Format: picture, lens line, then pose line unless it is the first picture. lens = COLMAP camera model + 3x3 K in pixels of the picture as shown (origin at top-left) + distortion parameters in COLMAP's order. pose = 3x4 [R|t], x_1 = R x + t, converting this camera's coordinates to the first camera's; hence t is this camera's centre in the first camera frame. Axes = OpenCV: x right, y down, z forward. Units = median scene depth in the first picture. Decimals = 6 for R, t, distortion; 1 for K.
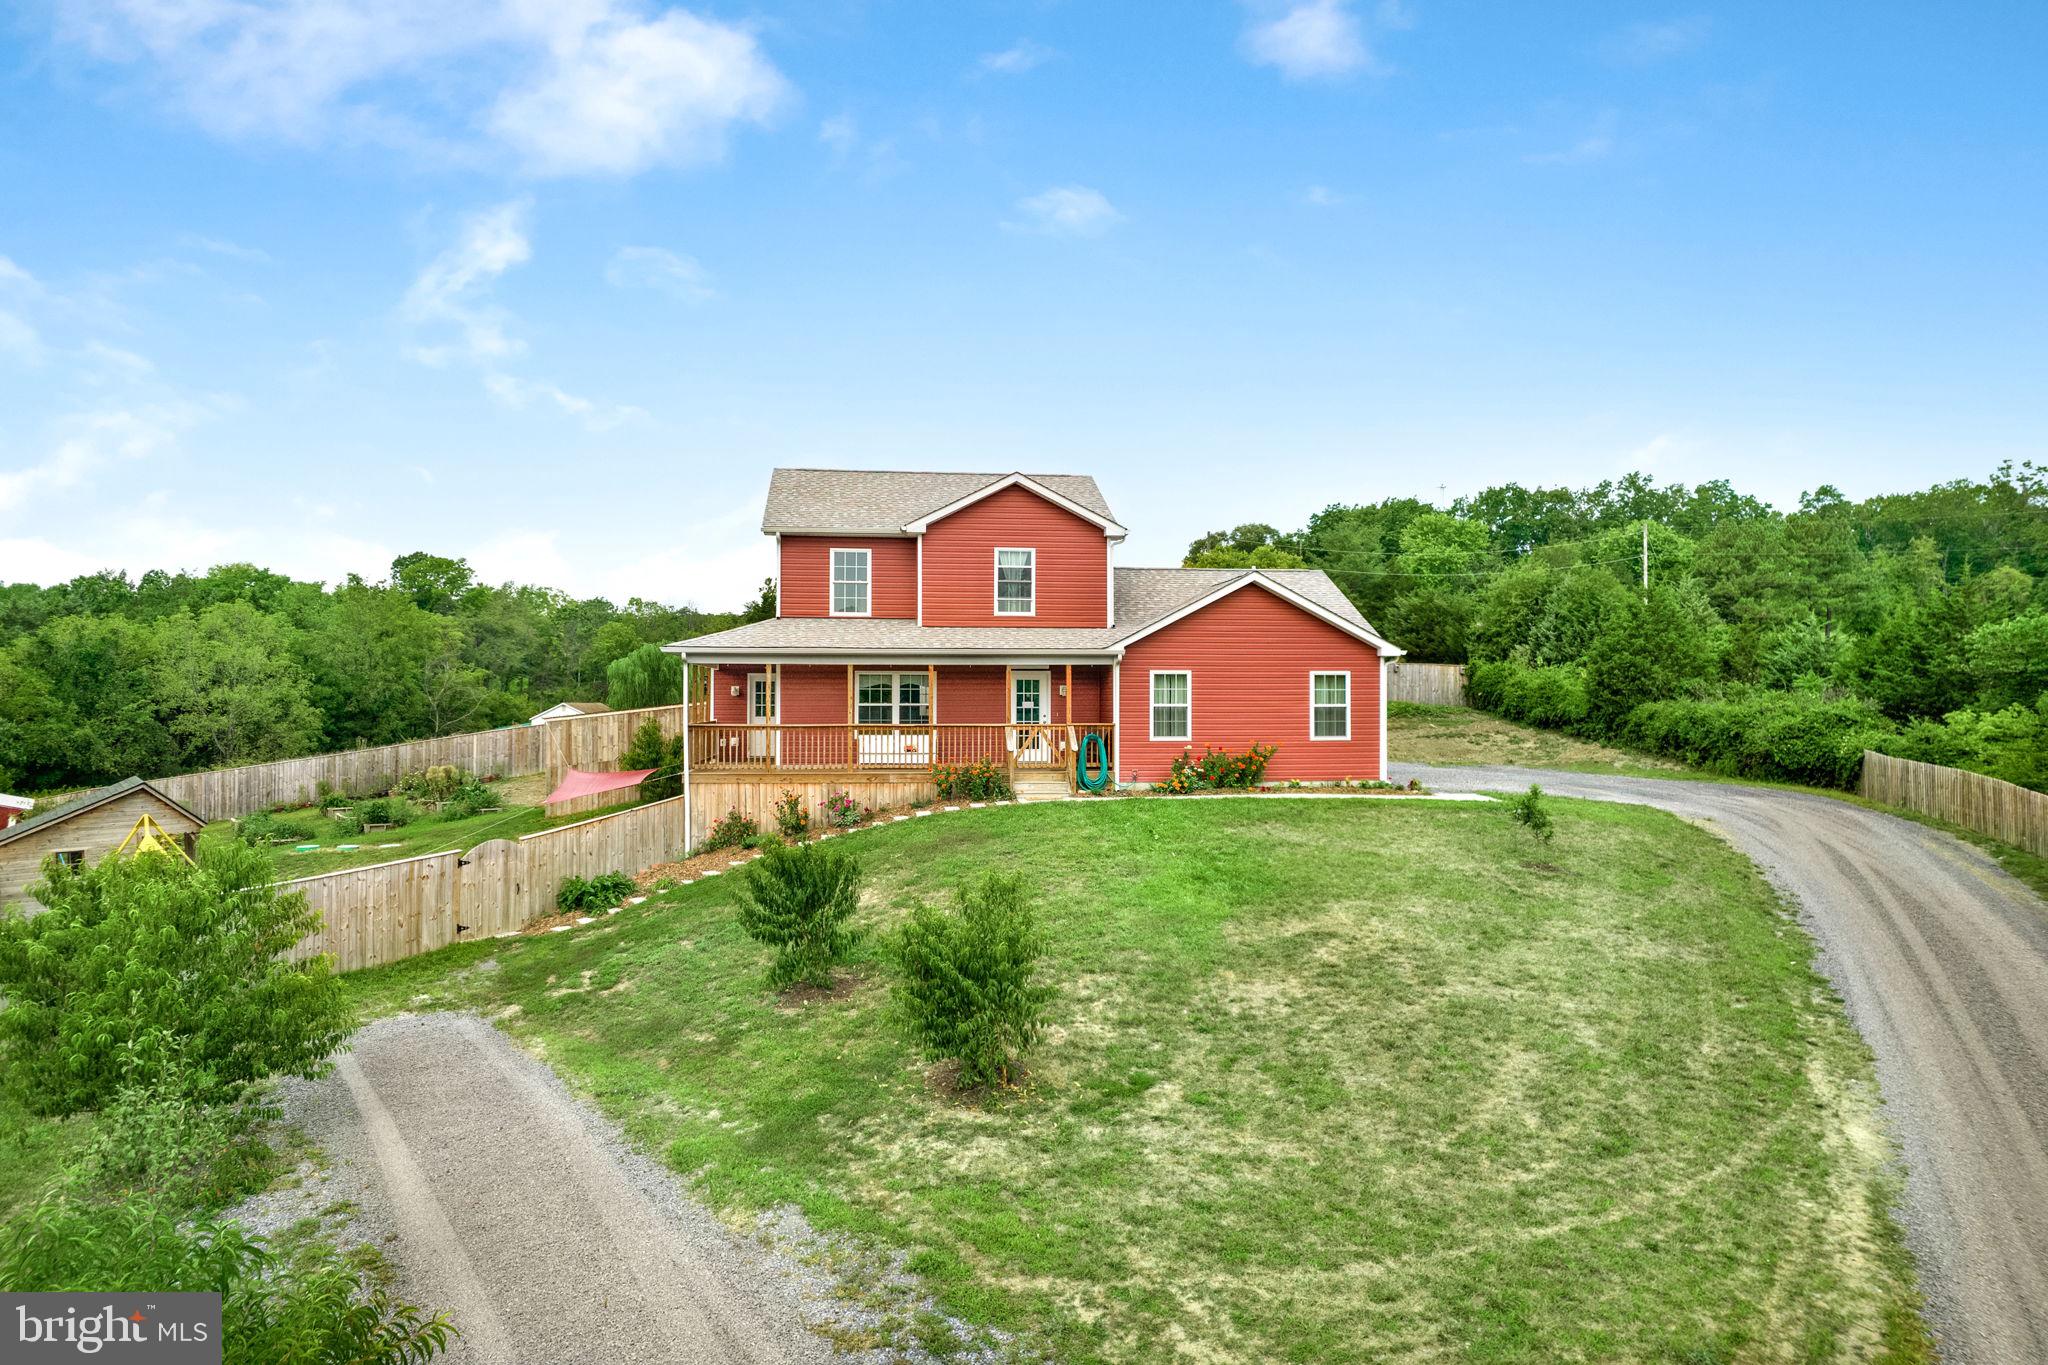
lens RADIAL K [[1312.9, 0, 1059.8], [0, 1312.9, 686.8], [0, 0, 1]] dist [-0.029519, 0.002134]
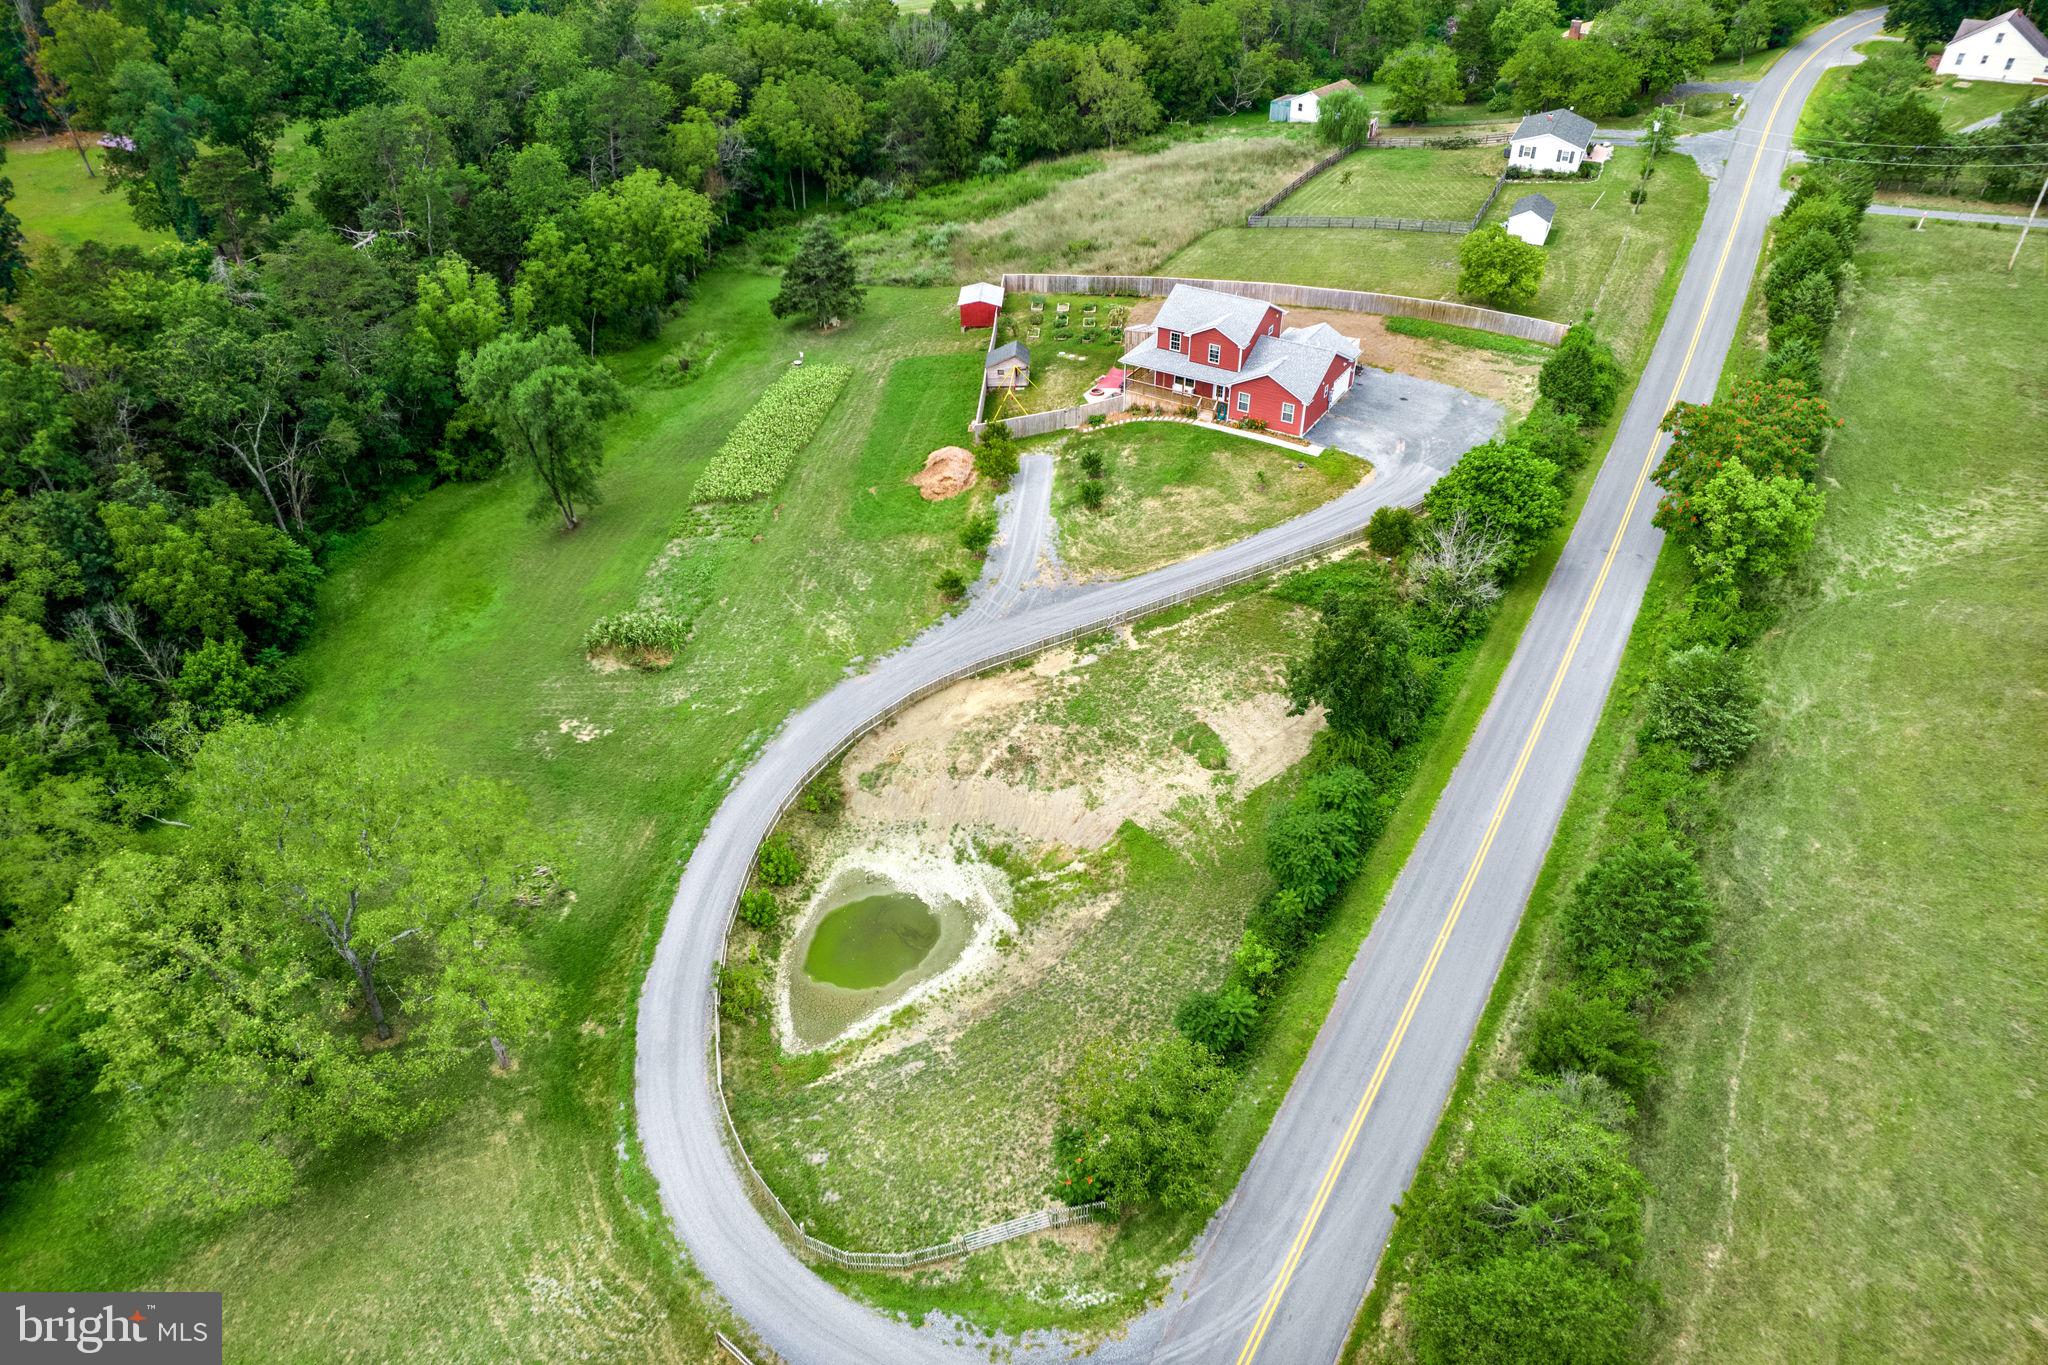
lens RADIAL K [[1323.2, 0, 1024.0], [0, 1323.2, 682.5], [0, 0, 1]] dist [-0.065129, 0.063265]
pose [[0.766547, 0.376830, -0.520005, 1.690082], [0.021364, 0.794327, 0.607115, -1.490887], [0.641833, -0.476491, 0.600838, -1.796115]]
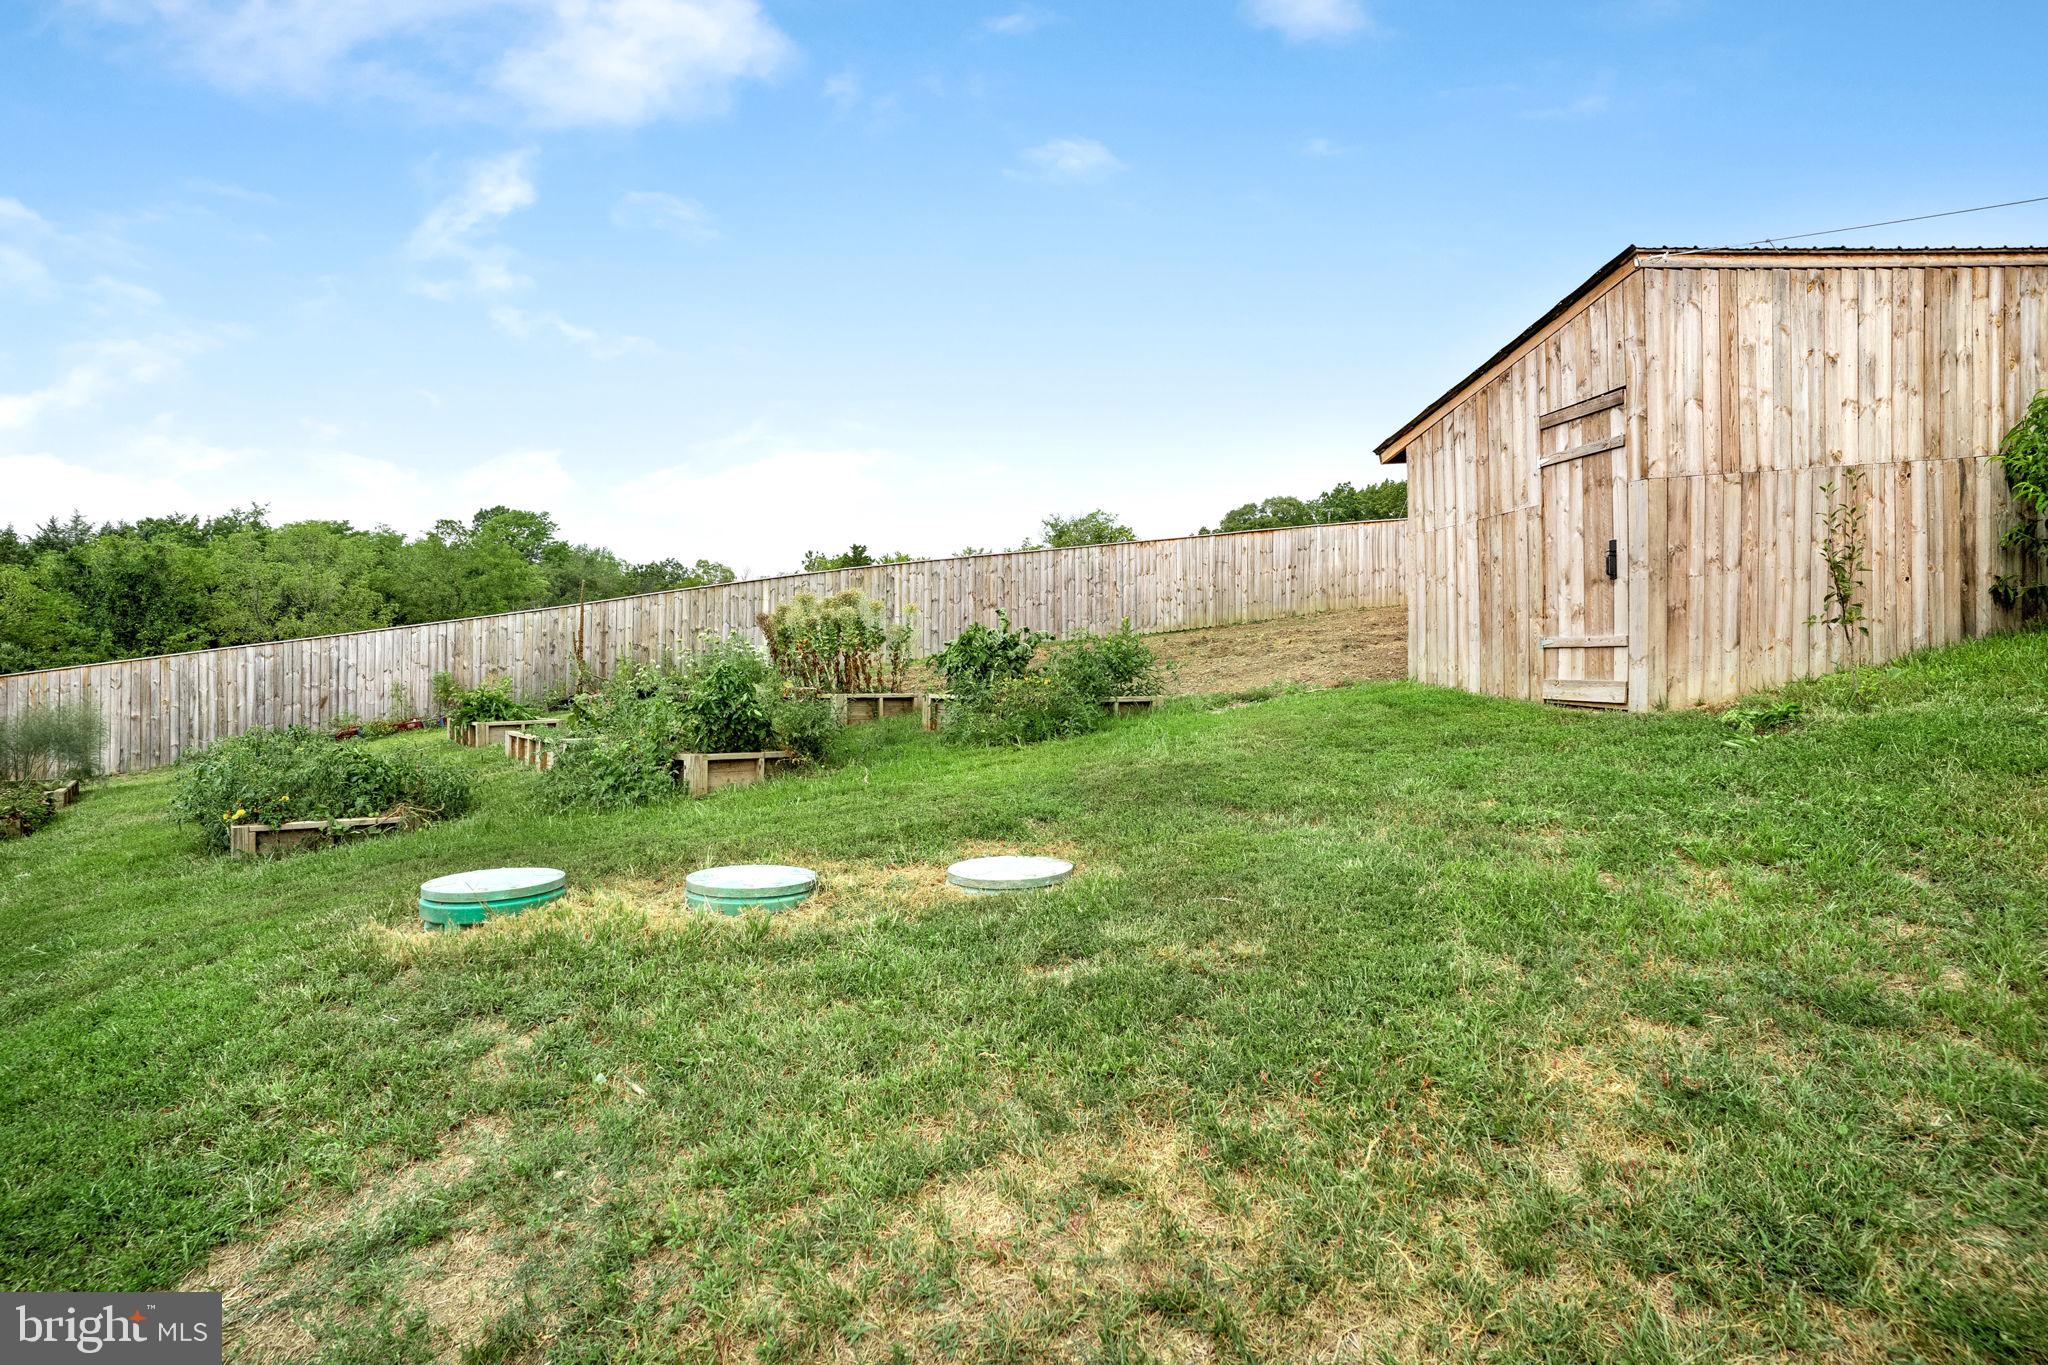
lens RADIAL K [[995.9, 0, 1024.0], [0, 995.9, 682.5], [0, 0, 1]] dist [-0.033325, 0.000355]
pose [[0.998585, 0.001288, 0.053162, -0.600128], [-0.001916, 0.999929, 0.011761, 0.112101], [-0.053143, -0.011846, 0.998517, 1.011476]]
